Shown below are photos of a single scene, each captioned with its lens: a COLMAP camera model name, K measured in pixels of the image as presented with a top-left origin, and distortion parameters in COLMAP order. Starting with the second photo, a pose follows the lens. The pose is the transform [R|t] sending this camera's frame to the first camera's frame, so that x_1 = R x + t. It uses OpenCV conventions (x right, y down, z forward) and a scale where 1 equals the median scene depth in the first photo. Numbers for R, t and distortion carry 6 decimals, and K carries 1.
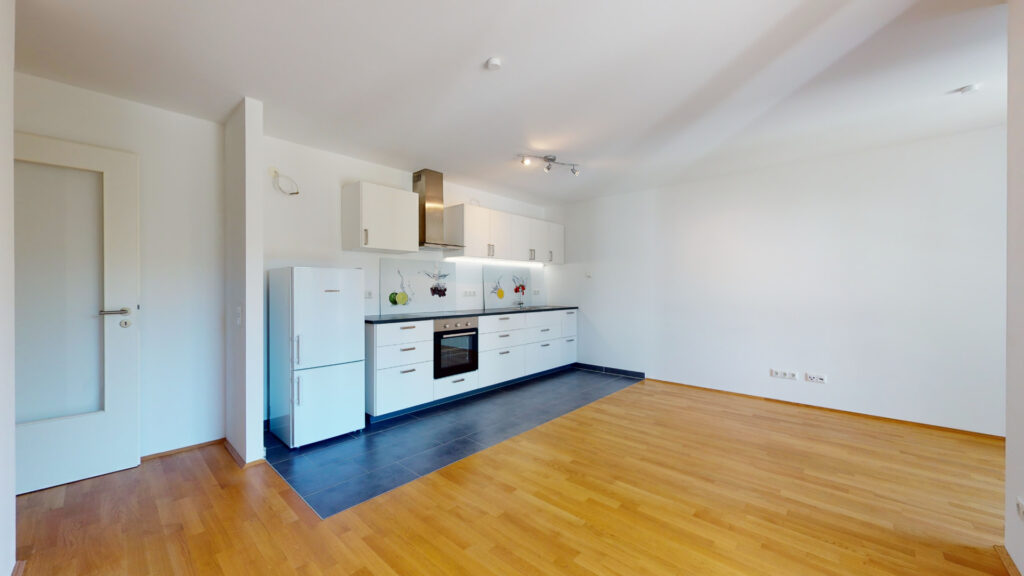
lens RADIAL K [[388.3, 0, 528.8], [0, 388.3, 289.8], [0, 0, 1]] dist [0.003906, 0.000110]
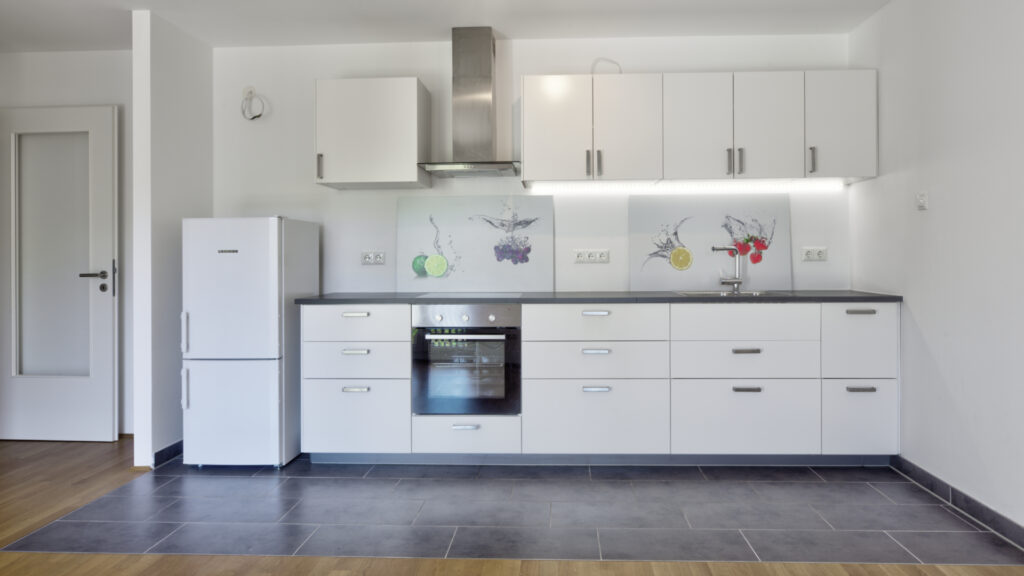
lens RADIAL K [[681.8, 0, 510.6], [0, 681.8, 260.3], [0, 0, 1]] dist [-0.009558, -0.000798]
pose [[0.605712, 0.000508, -0.795684, 0.504719], [0.003297, 0.999990, 0.003148, 0.010900], [0.795677, -0.004530, 0.605704, 0.449674]]
